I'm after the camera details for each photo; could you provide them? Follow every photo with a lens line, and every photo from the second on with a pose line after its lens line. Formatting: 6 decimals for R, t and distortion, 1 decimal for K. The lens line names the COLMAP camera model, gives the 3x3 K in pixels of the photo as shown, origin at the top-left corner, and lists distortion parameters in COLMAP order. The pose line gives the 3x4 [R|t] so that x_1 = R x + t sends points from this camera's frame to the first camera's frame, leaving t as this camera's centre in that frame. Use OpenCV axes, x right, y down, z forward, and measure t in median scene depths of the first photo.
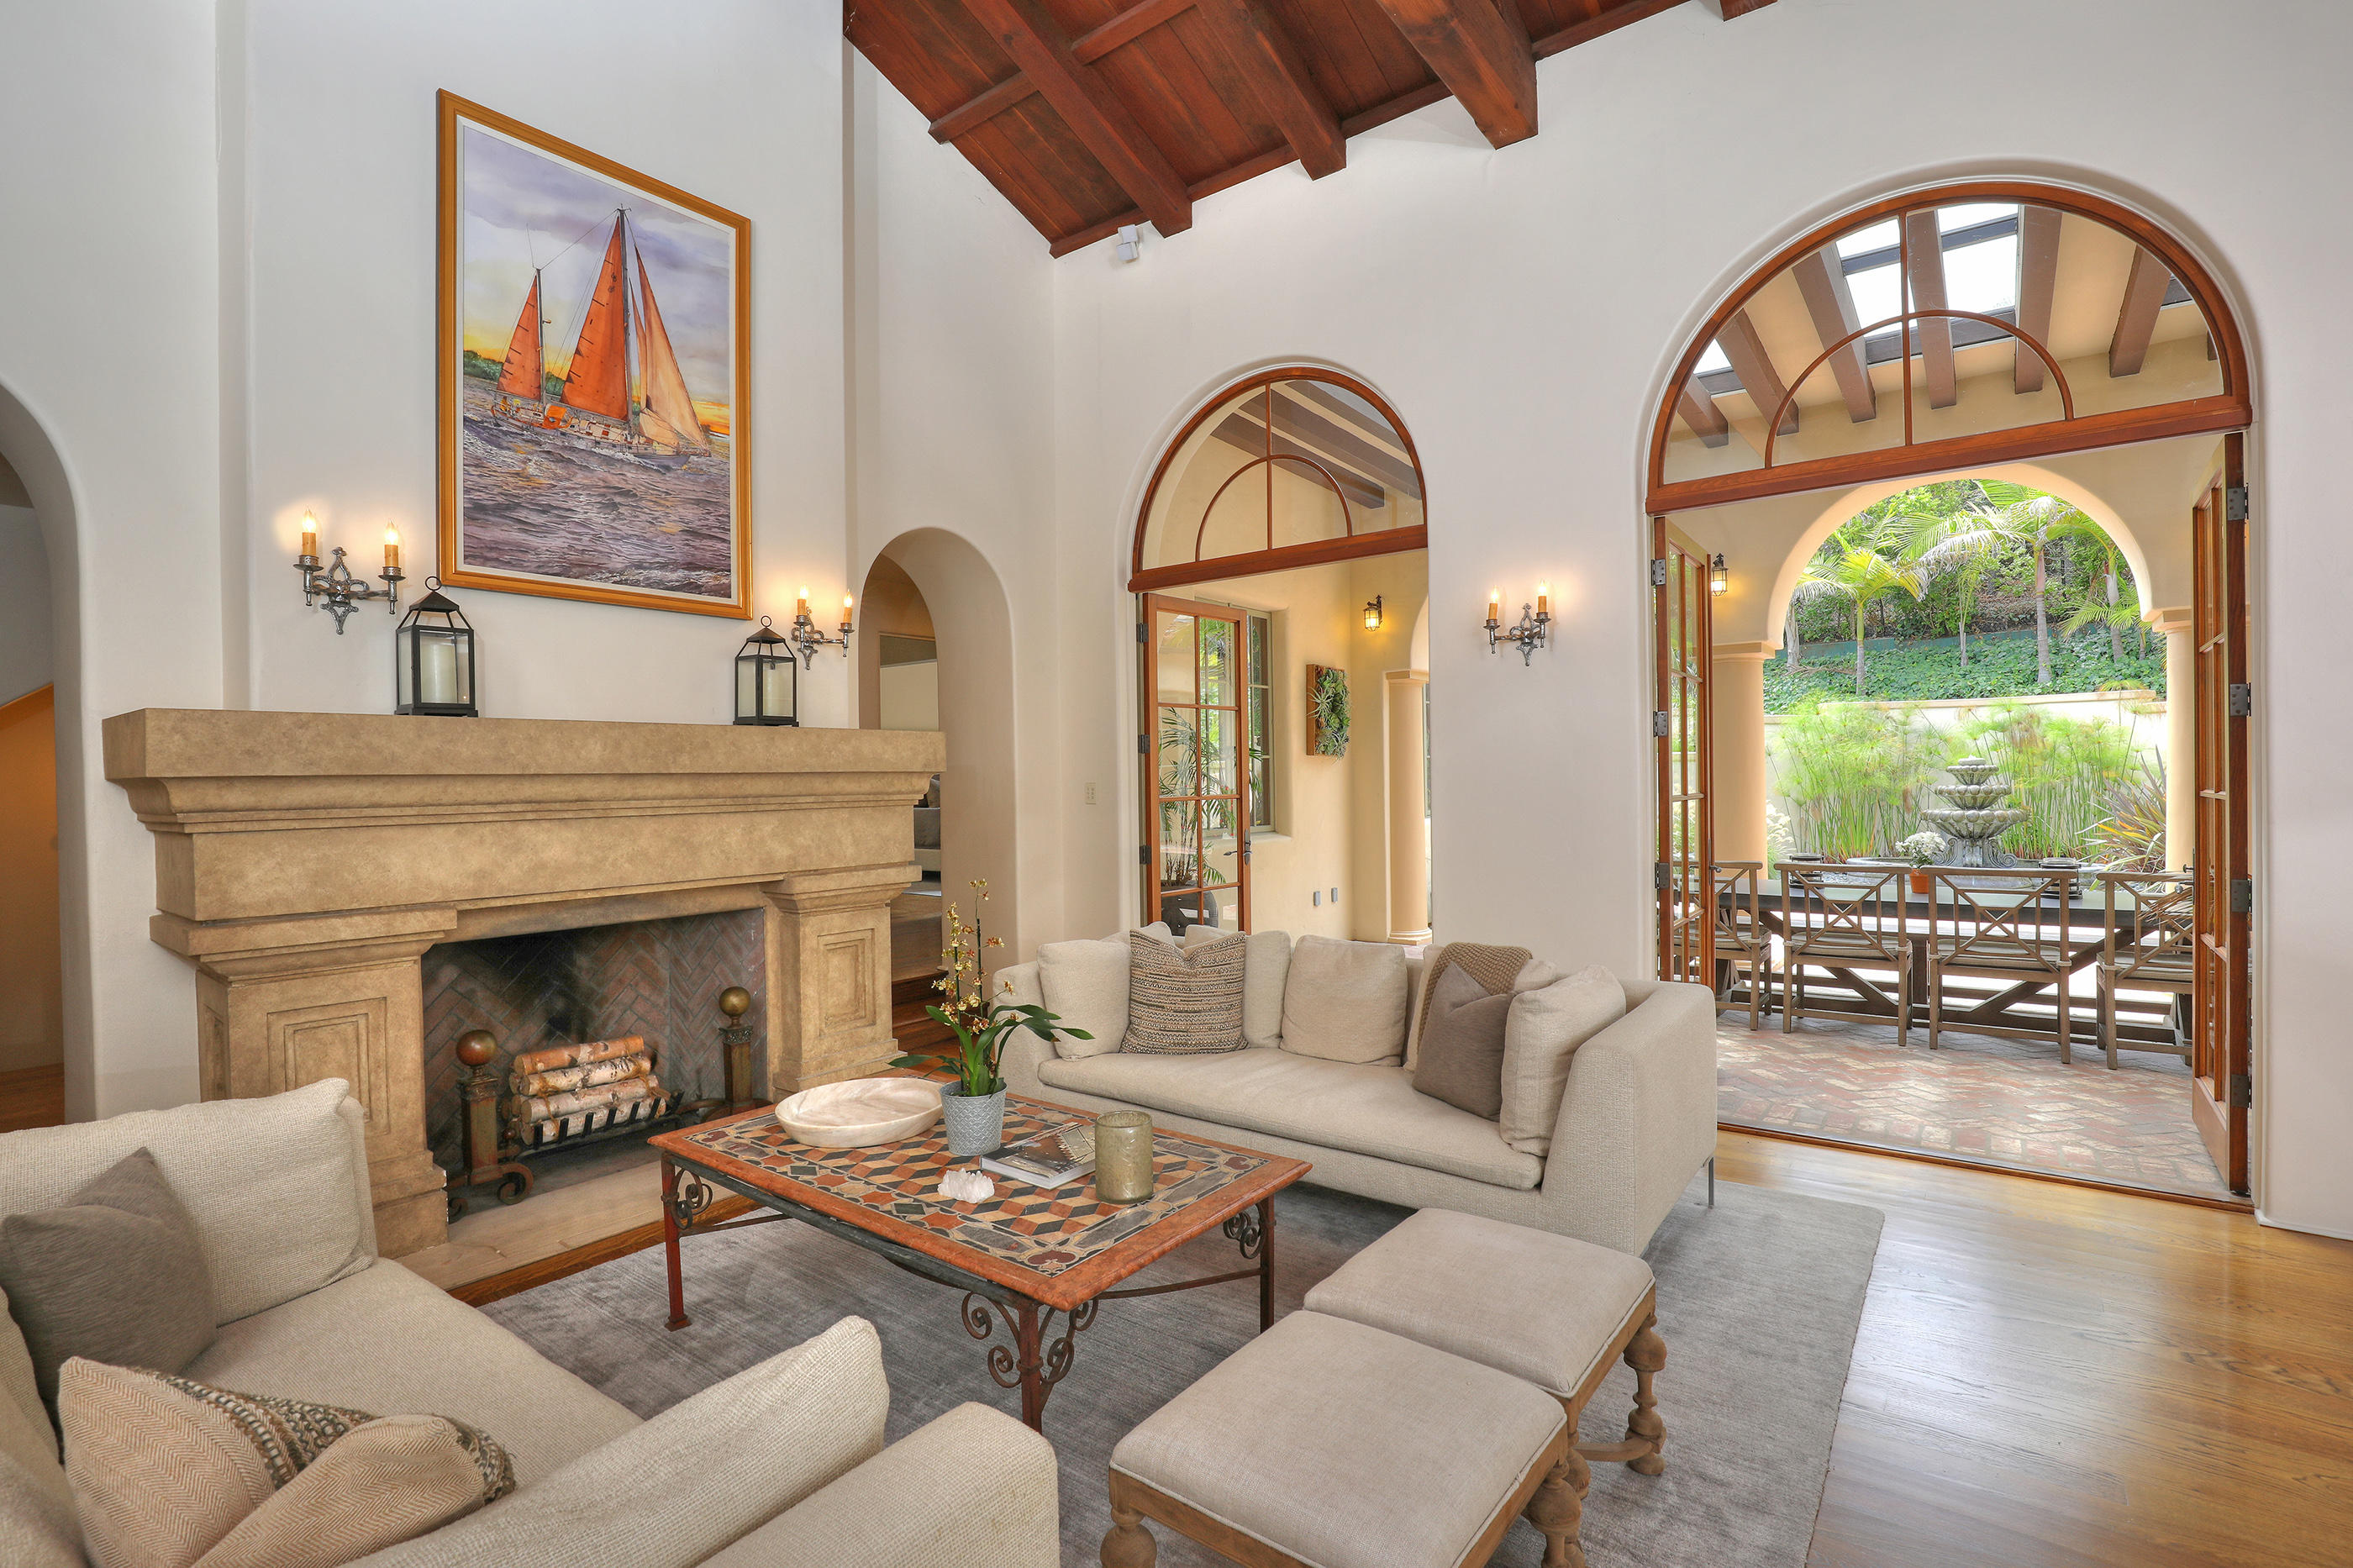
lens RADIAL K [[1072.4, 0, 1194.5], [0, 1072.4, 782.2], [0, 0, 1]] dist [-0.033003, 0.005275]
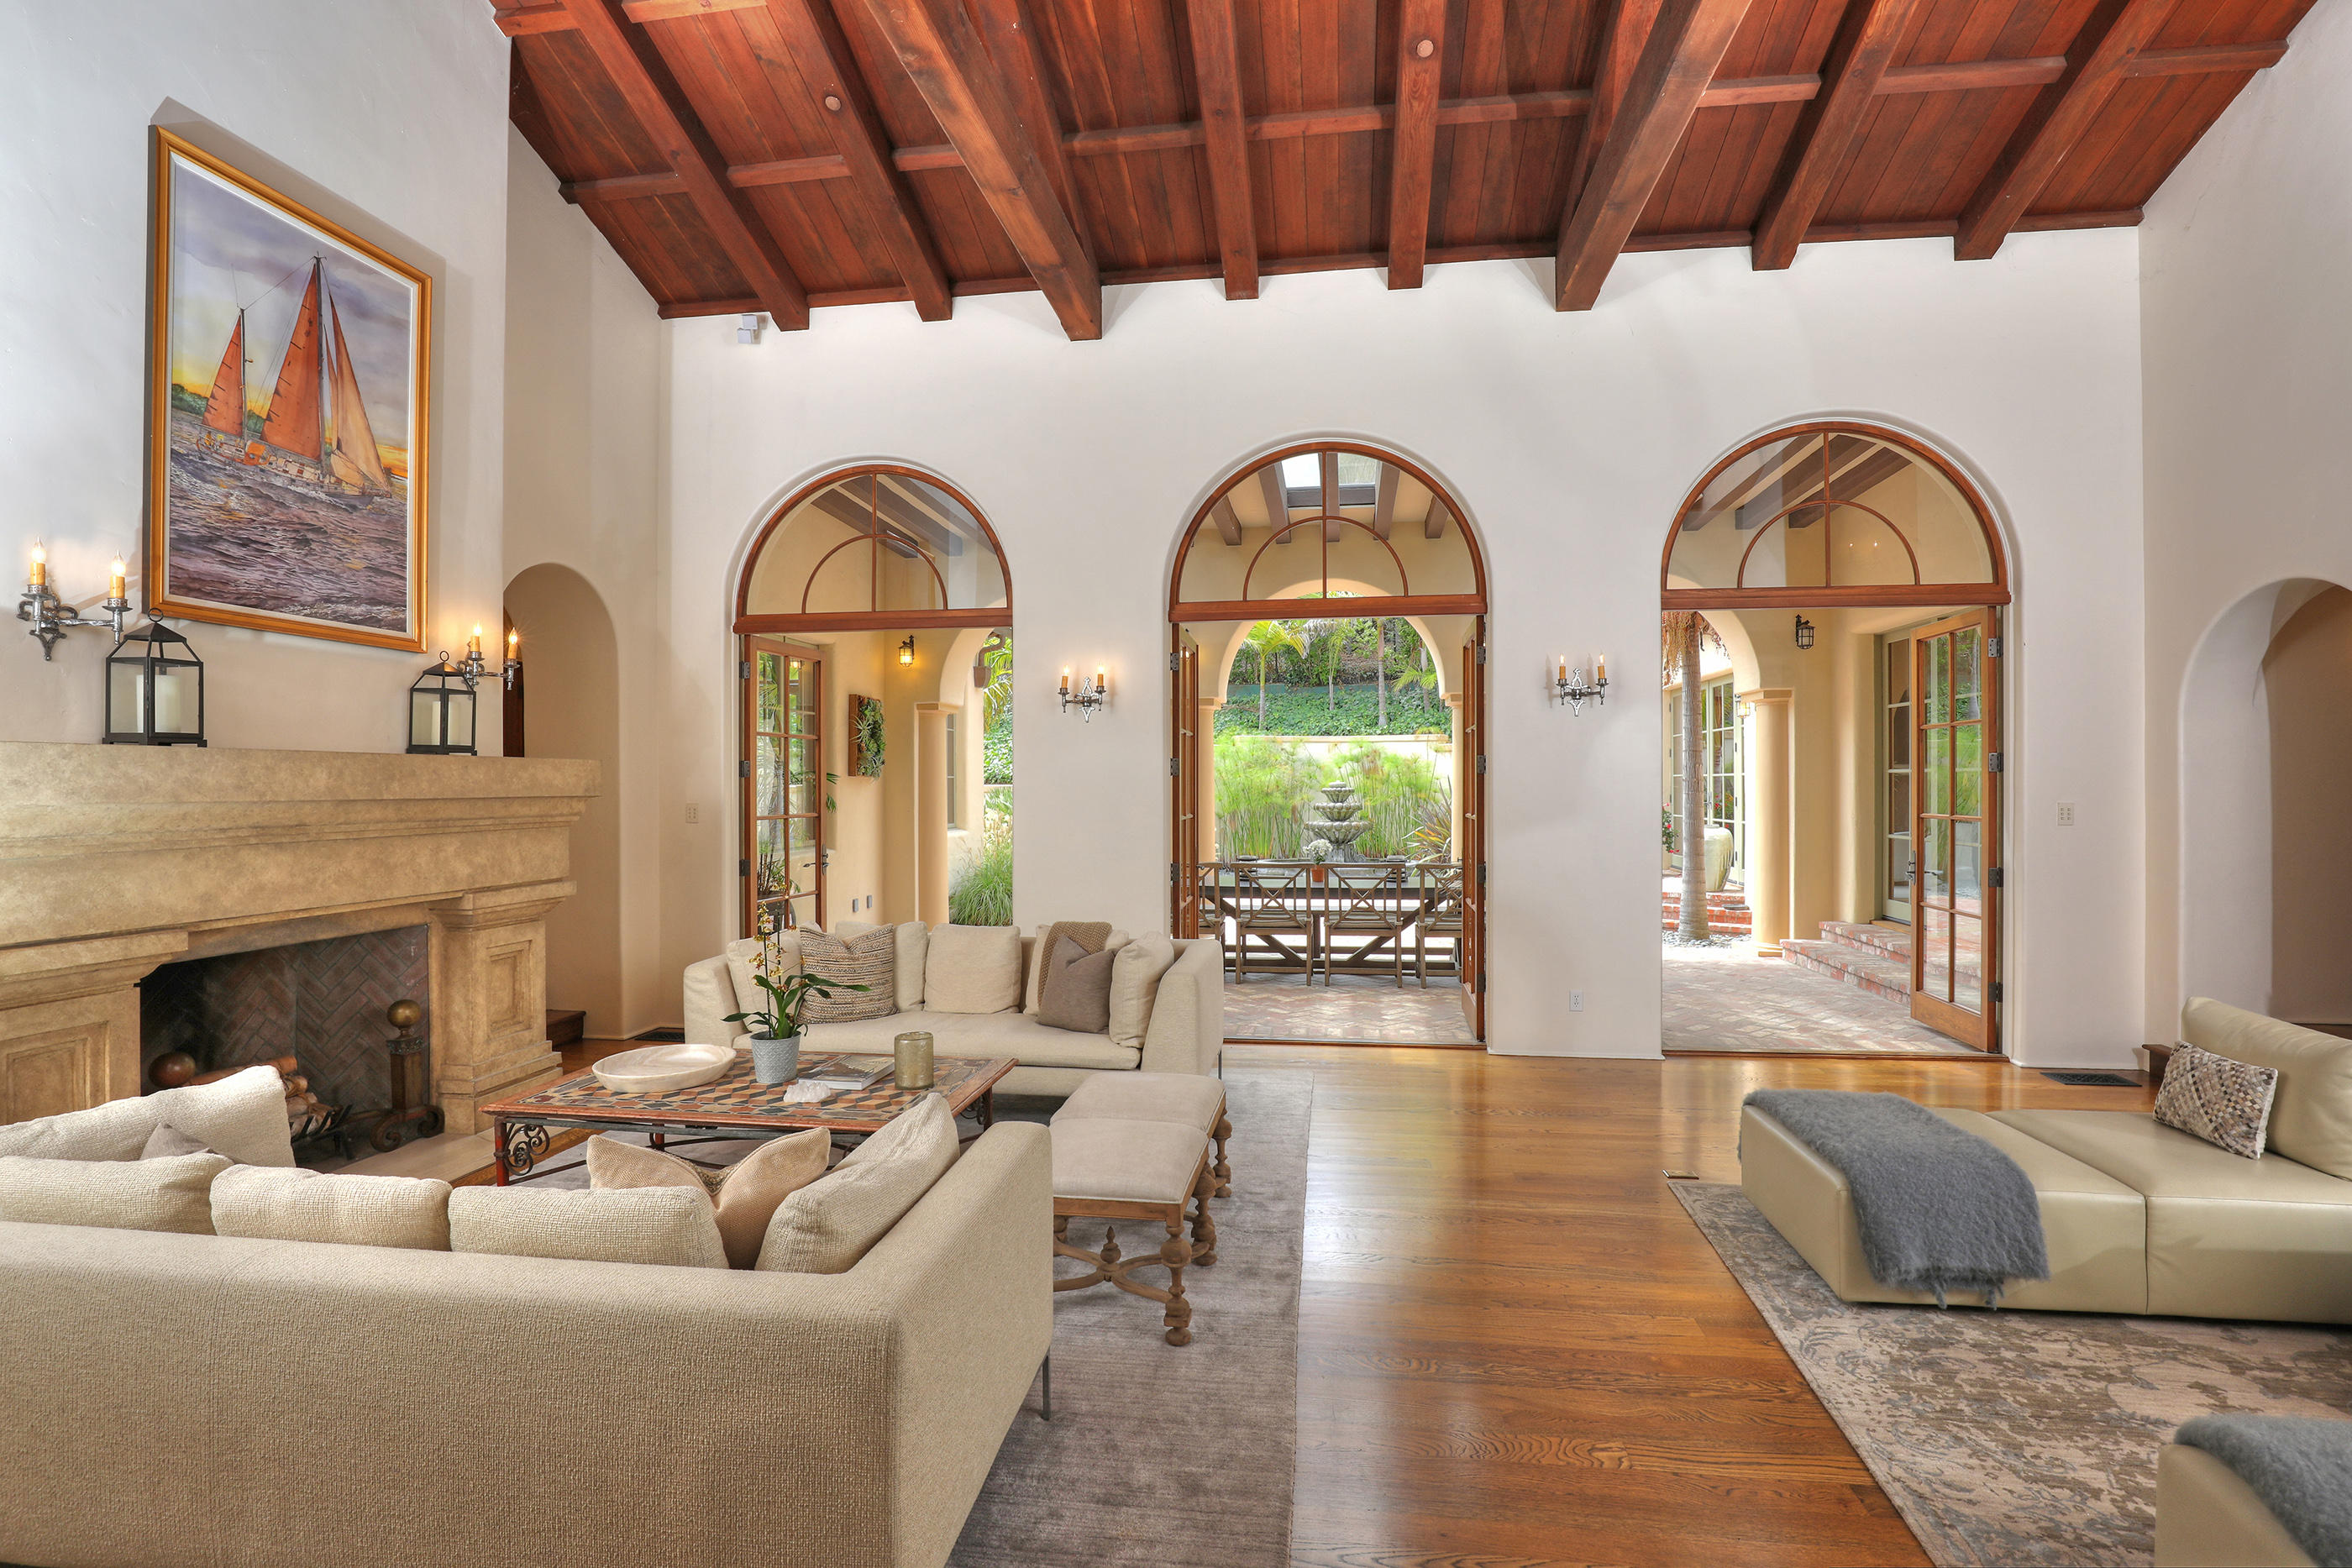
lens RADIAL K [[1071.9, 0, 1188.8], [0, 1071.9, 782.3], [0, 0, 1]] dist [-0.033003, 0.005275]
pose [[0.875517, 0.012941, 0.483015, -0.261367], [-0.007764, 0.999889, -0.012716, -0.016532], [-0.483126, 0.007383, 0.875520, -0.294308]]
